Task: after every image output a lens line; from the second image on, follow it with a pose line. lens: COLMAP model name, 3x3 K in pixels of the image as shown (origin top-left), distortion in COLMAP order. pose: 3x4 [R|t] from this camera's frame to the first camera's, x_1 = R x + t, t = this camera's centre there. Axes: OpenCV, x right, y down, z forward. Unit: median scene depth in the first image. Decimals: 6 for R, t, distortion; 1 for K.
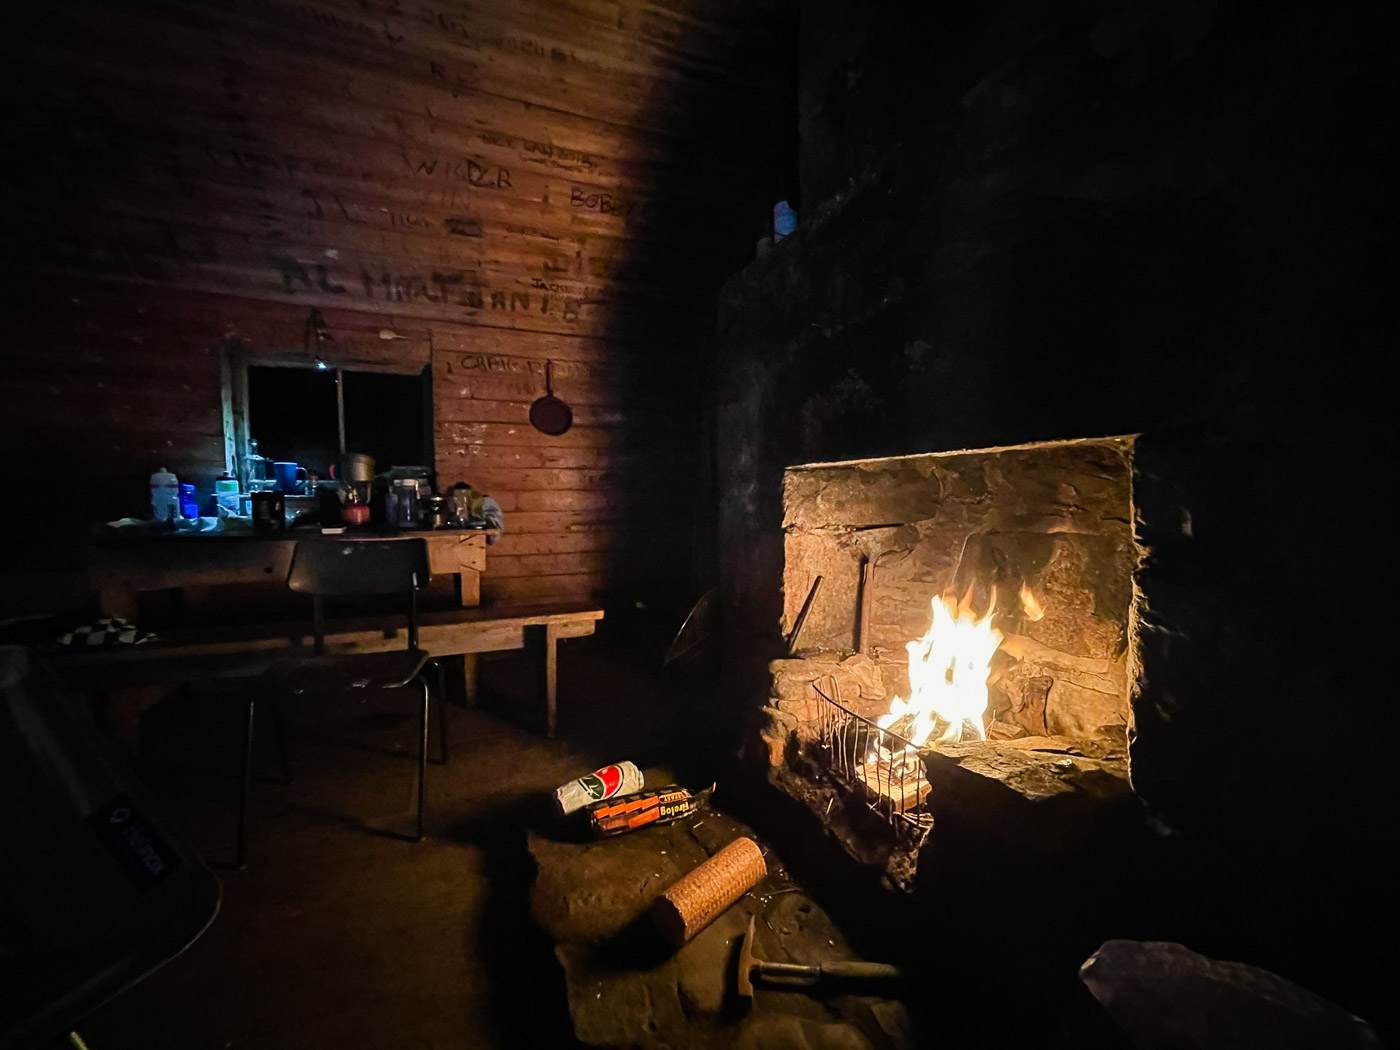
lens RADIAL K [[564.9, 0, 682.0], [0, 564.9, 524.0], [0, 0, 1]] dist [0.000790, 0.000072]
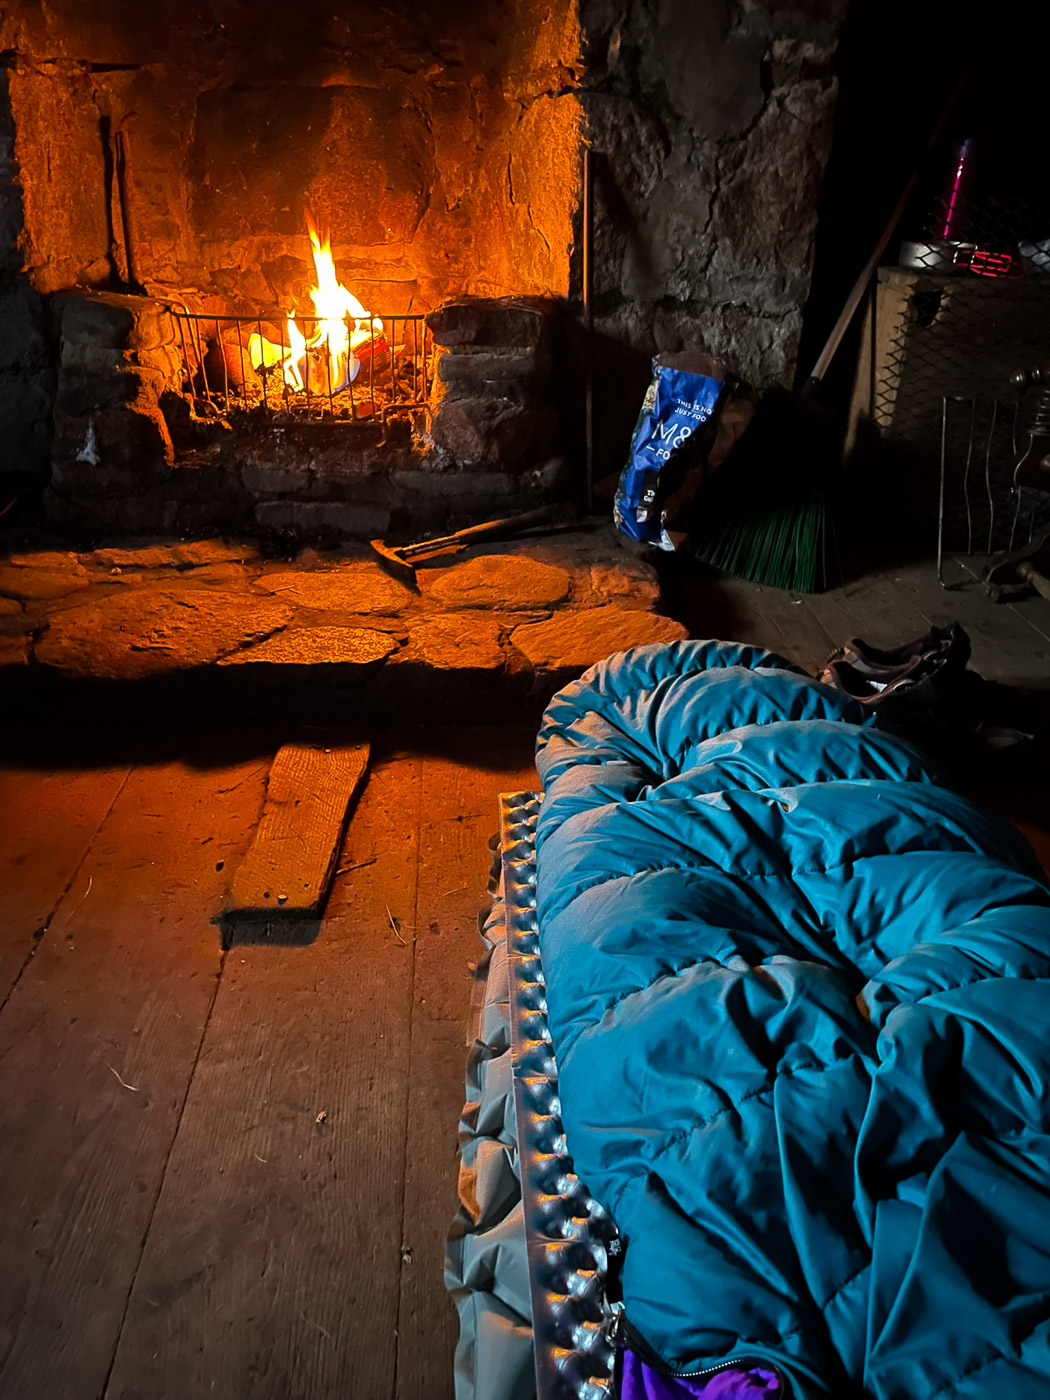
lens RADIAL K [[1082.4, 0, 539.0], [0, 1082.4, 696.1], [0, 0, 1]] dist [0.081859, -0.116684]
pose [[0.322115, -0.399787, 0.858145, -0.800900], [0.005933, 0.907293, 0.420457, 0.127093], [-0.946682, -0.130344, 0.294624, 0.122874]]
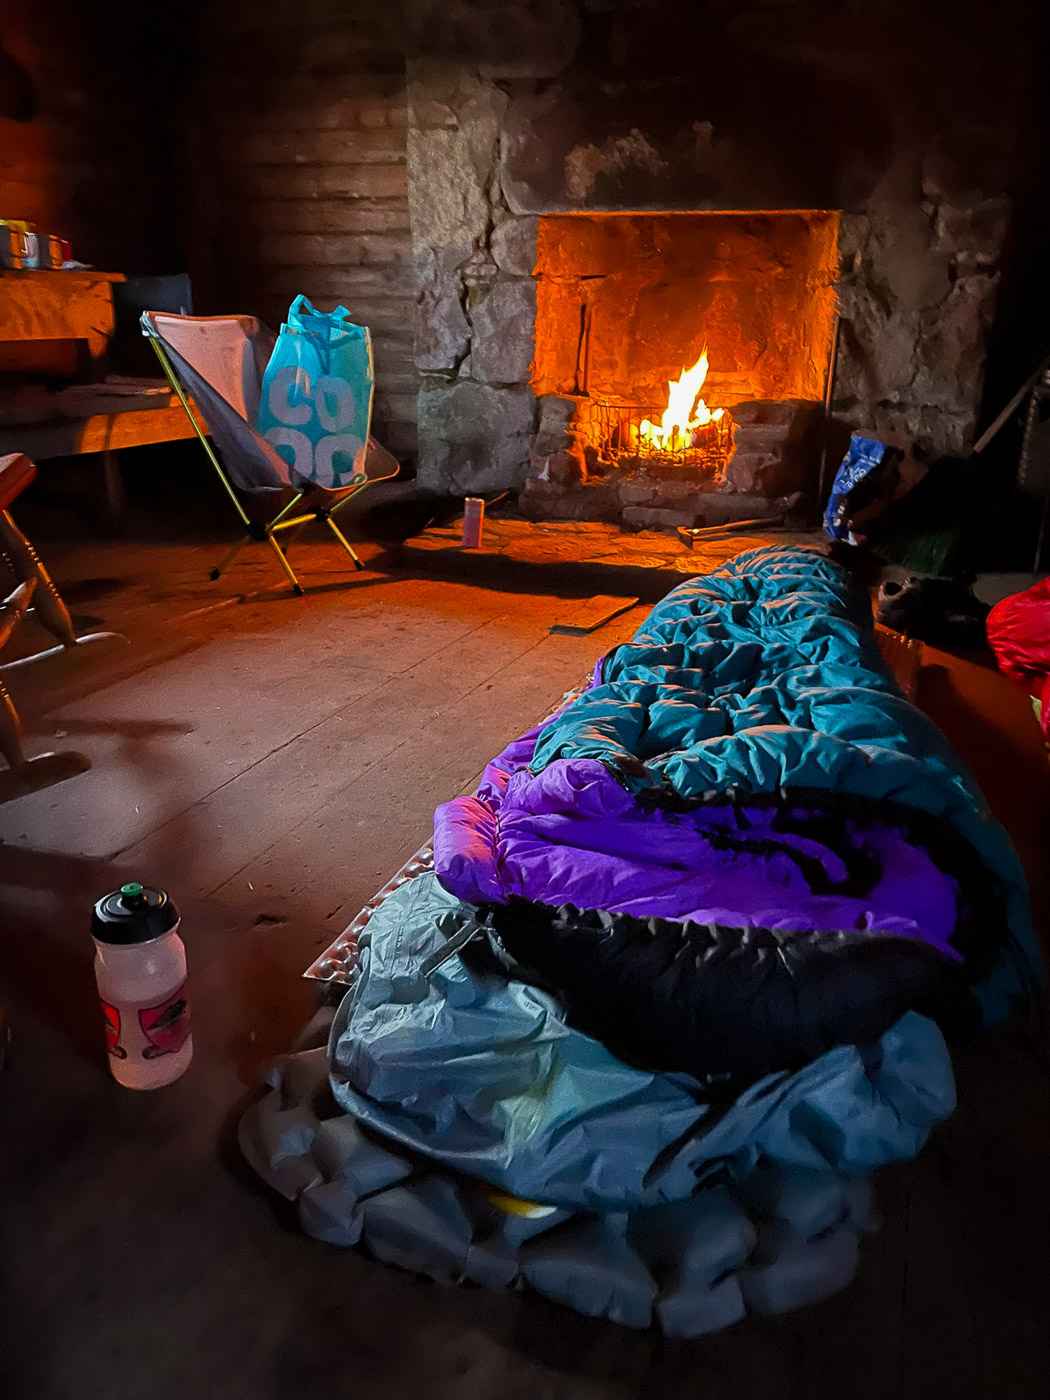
lens RADIAL K [[1082.4, 0, 539.0], [0, 1082.4, 696.1], [0, 0, 1]] dist [0.081859, -0.116684]
pose [[0.680617, -0.232221, 0.694862, -1.452668], [0.010737, 0.951497, 0.307470, 0.129671], [-0.732560, -0.201809, 0.650099, -0.520982]]
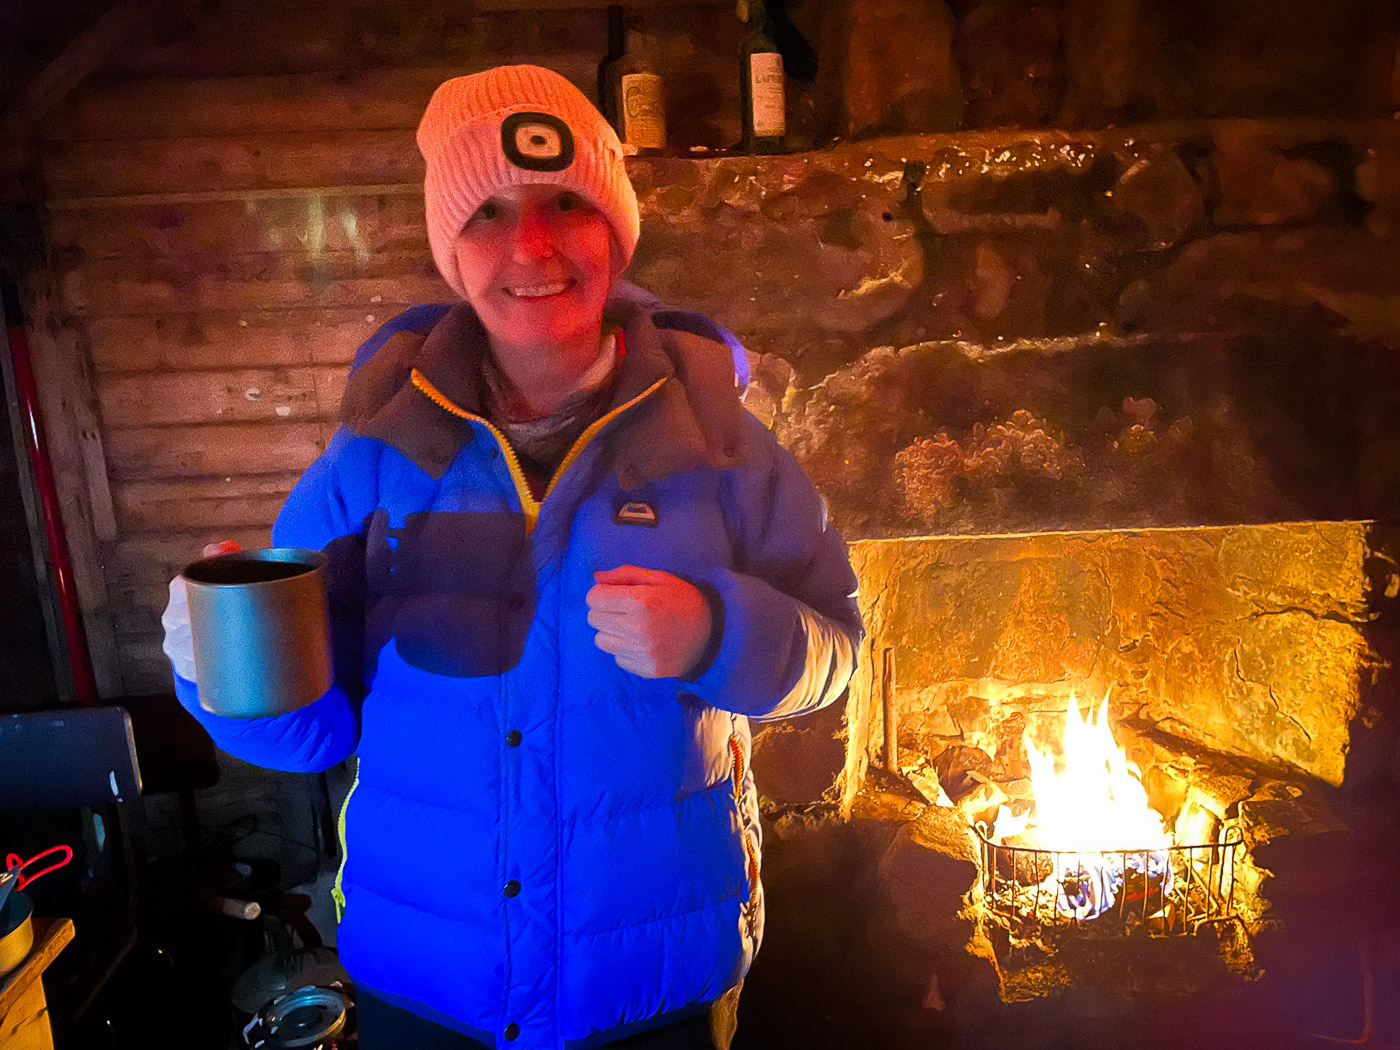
lens RADIAL K [[1051.6, 0, 700.0], [0, 1051.6, 525.0], [0, 0, 1]] dist [-0.004612, -0.004189]
pose [[0.374516, -0.215026, 0.901943, -0.877049], [0.088068, 0.976590, 0.196253, -0.350906], [-0.923029, 0.005933, 0.384685, 0.706947]]
